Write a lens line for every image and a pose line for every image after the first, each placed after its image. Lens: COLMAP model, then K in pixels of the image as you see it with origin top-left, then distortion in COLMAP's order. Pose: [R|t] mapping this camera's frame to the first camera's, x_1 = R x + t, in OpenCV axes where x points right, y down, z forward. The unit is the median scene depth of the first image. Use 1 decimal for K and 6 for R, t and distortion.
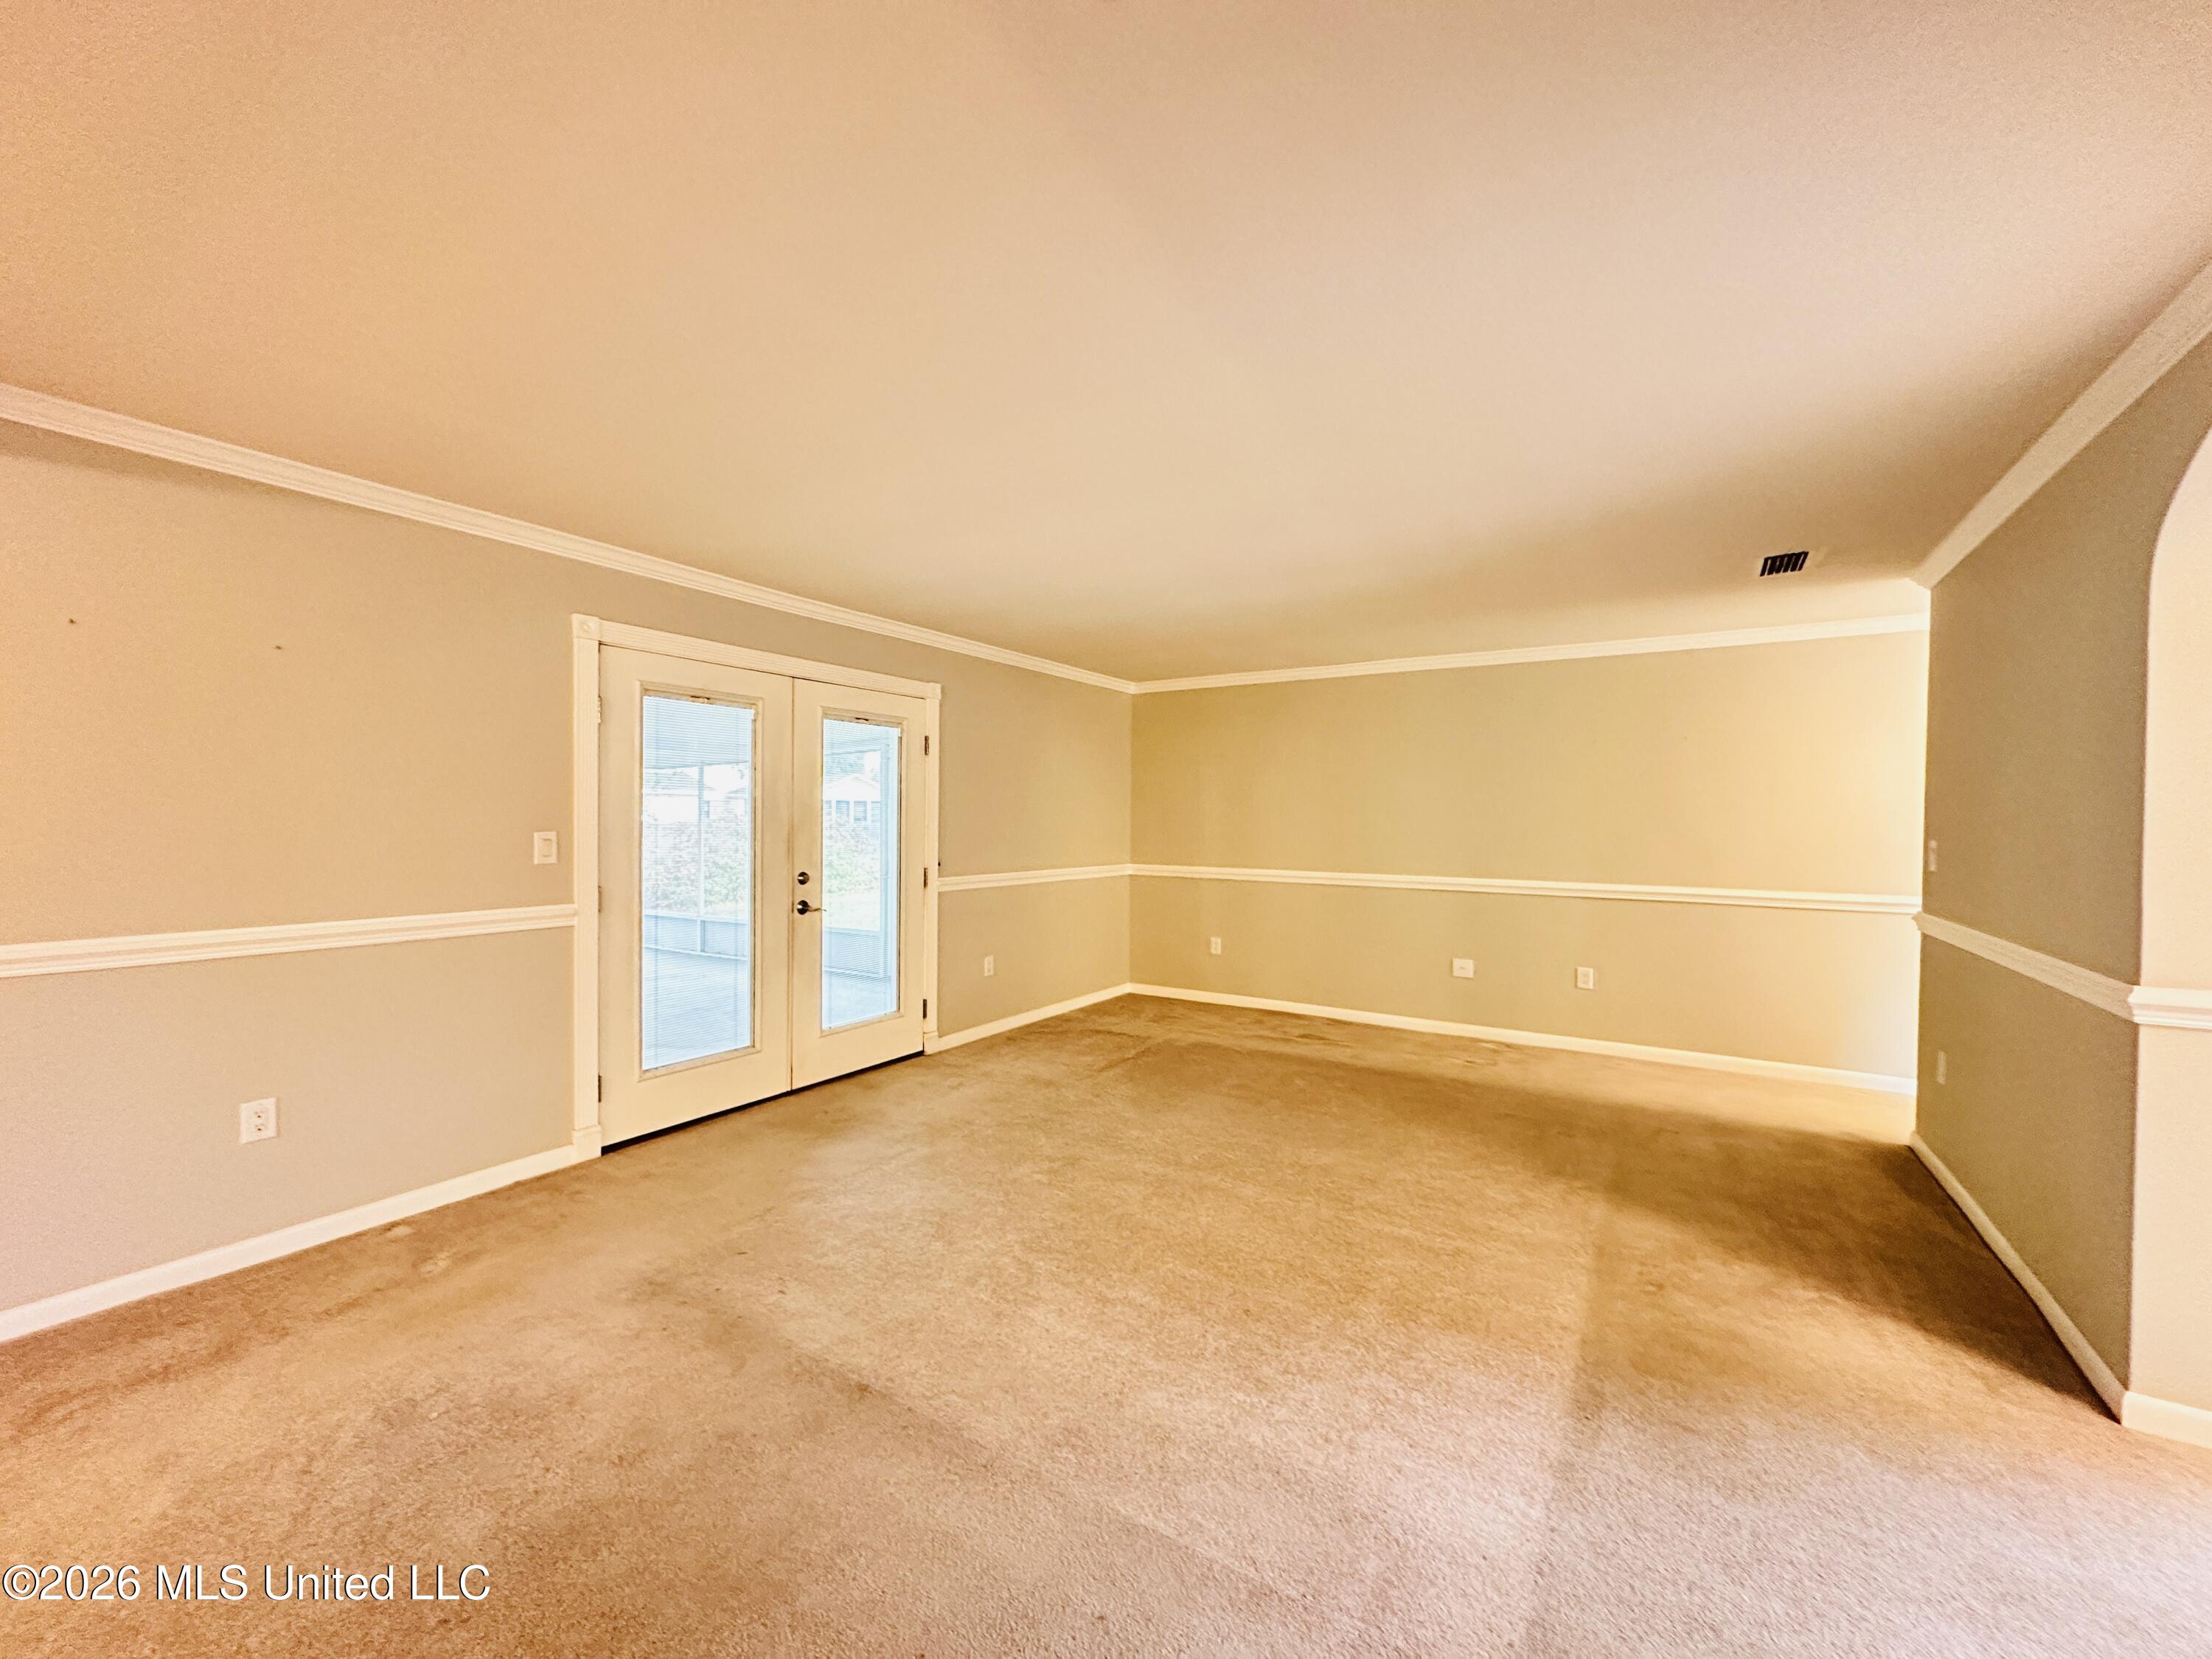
lens RADIAL K [[876.6, 0, 1100.2], [0, 876.6, 829.3], [0, 0, 1]] dist [0.002252, 0.000110]
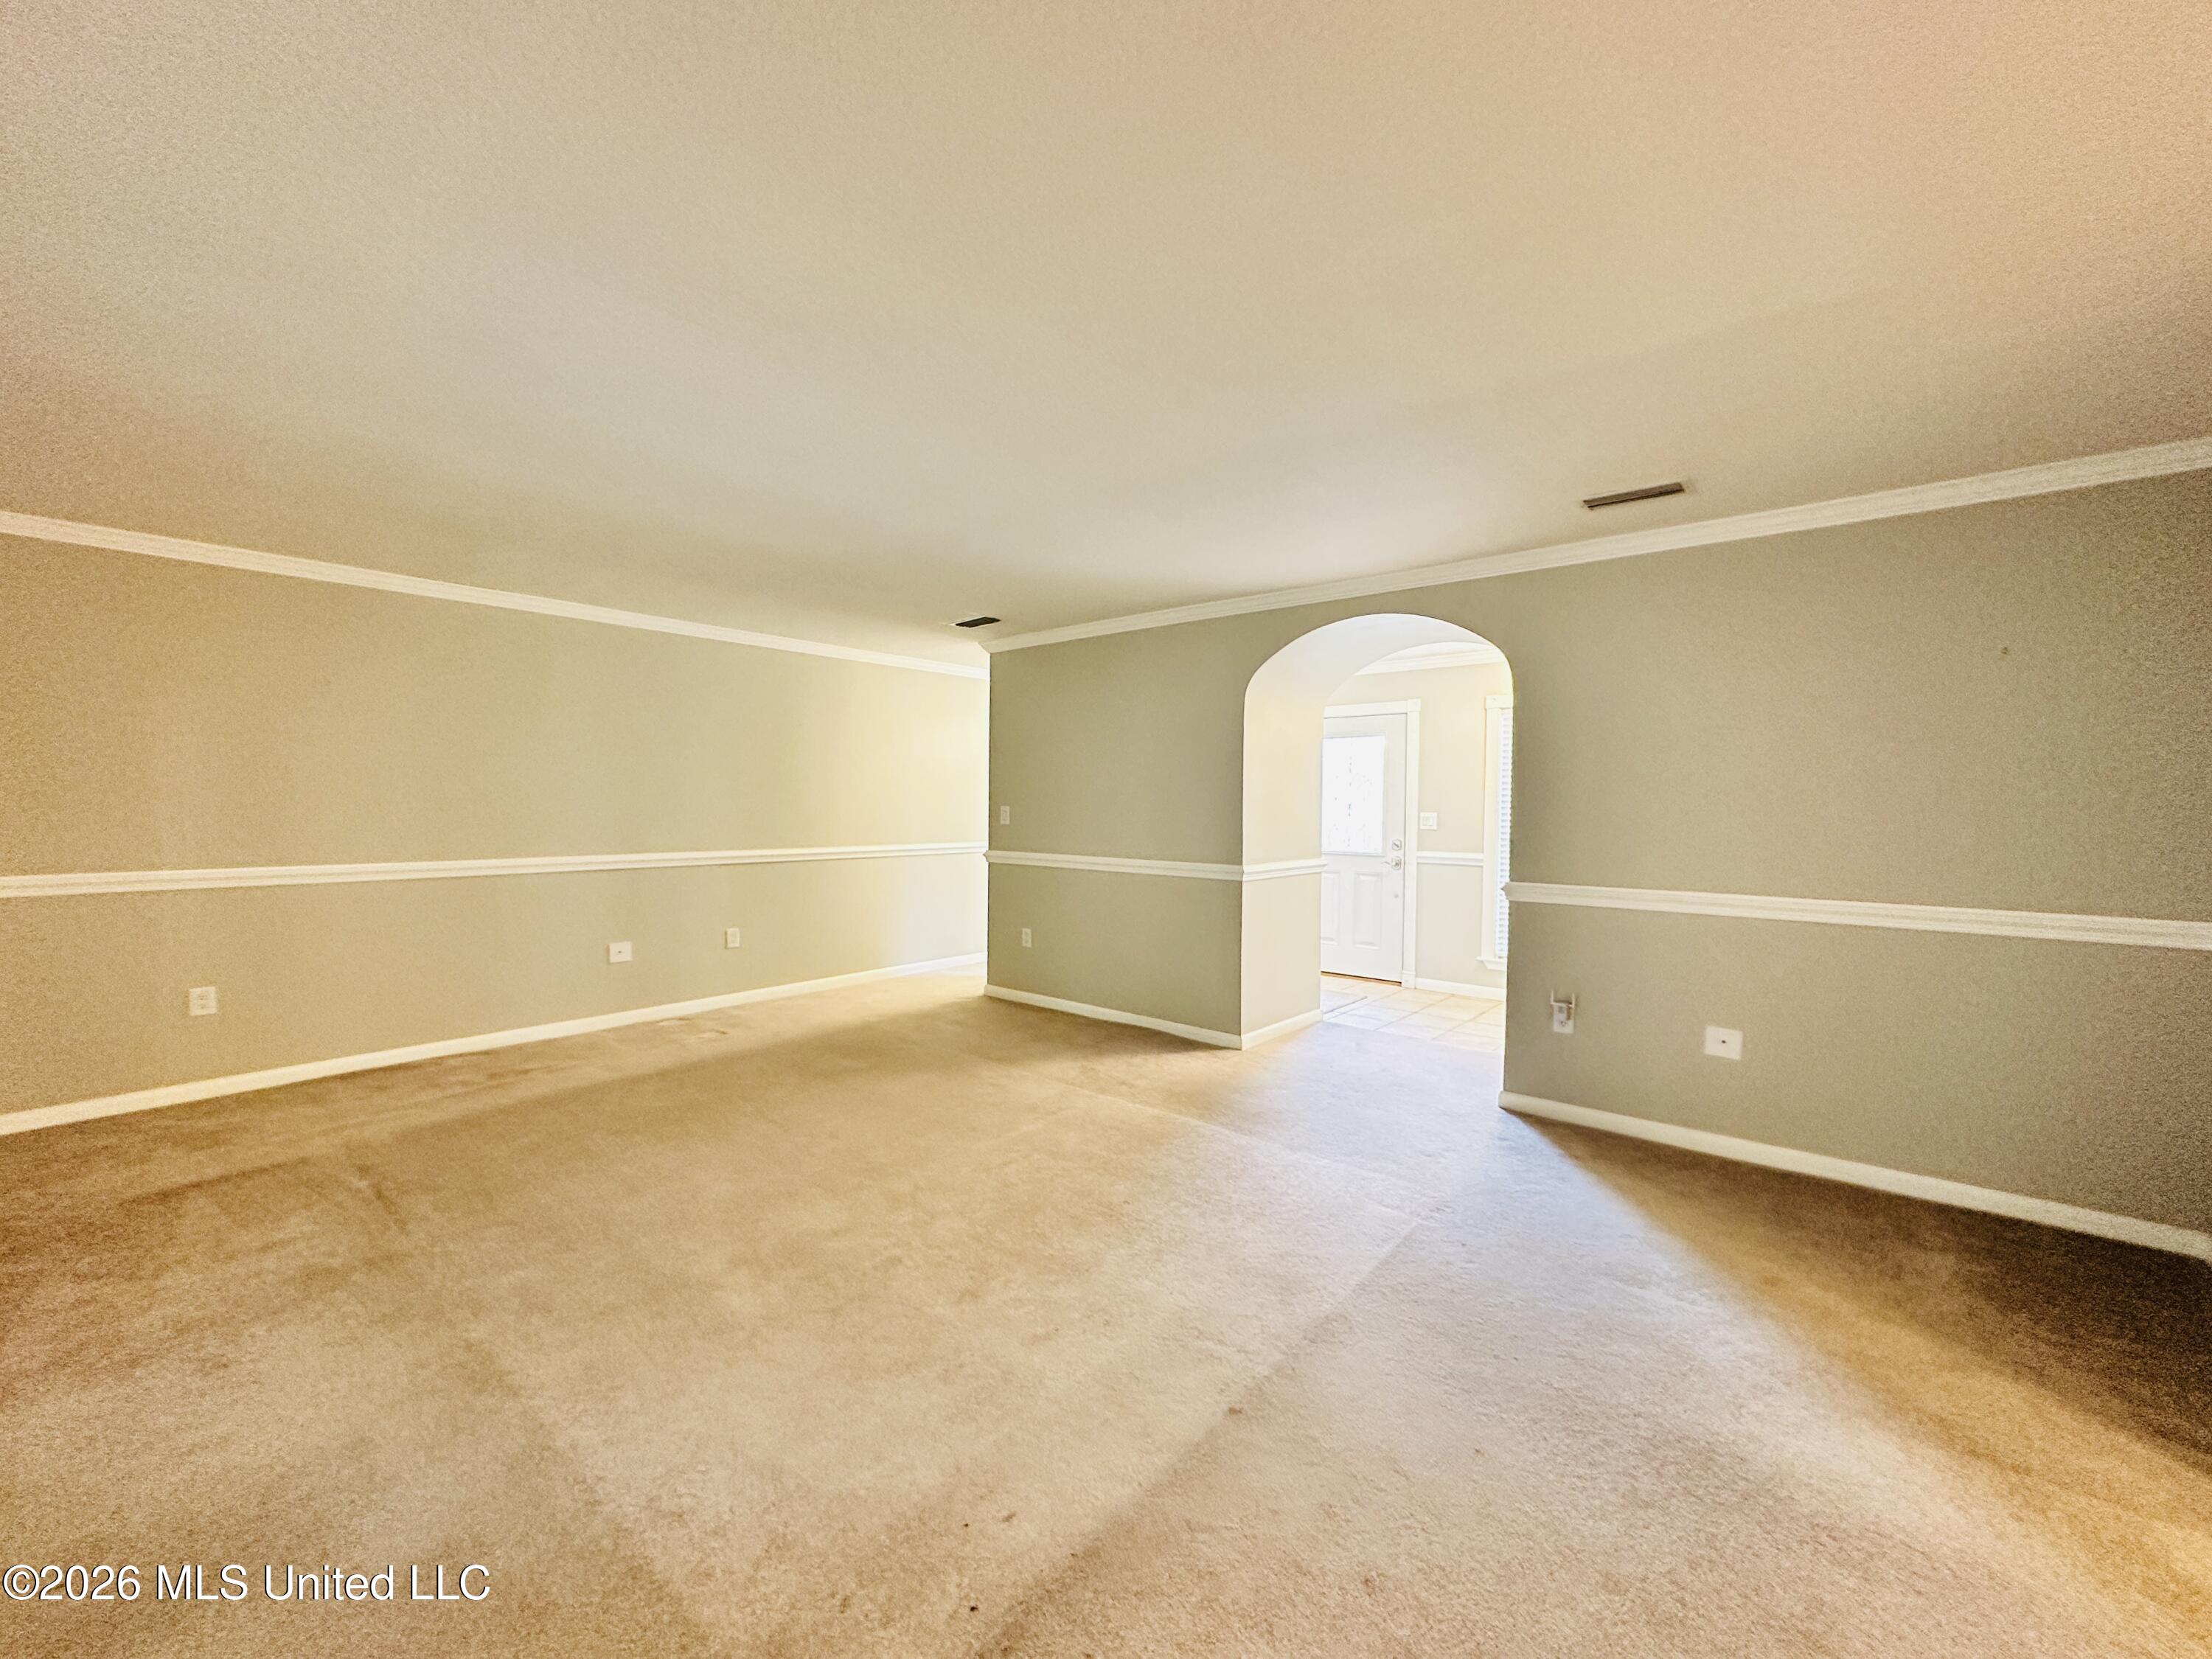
lens RADIAL K [[876.6, 0, 1100.2], [0, 876.6, 830.6], [0, 0, 1]] dist [0.002252, 0.000110]
pose [[0.138341, -0.040583, 0.989553, -0.656220], [0.004076, 0.999175, 0.040408, -0.008543], [-0.990376, -0.001557, 0.138393, 0.563303]]
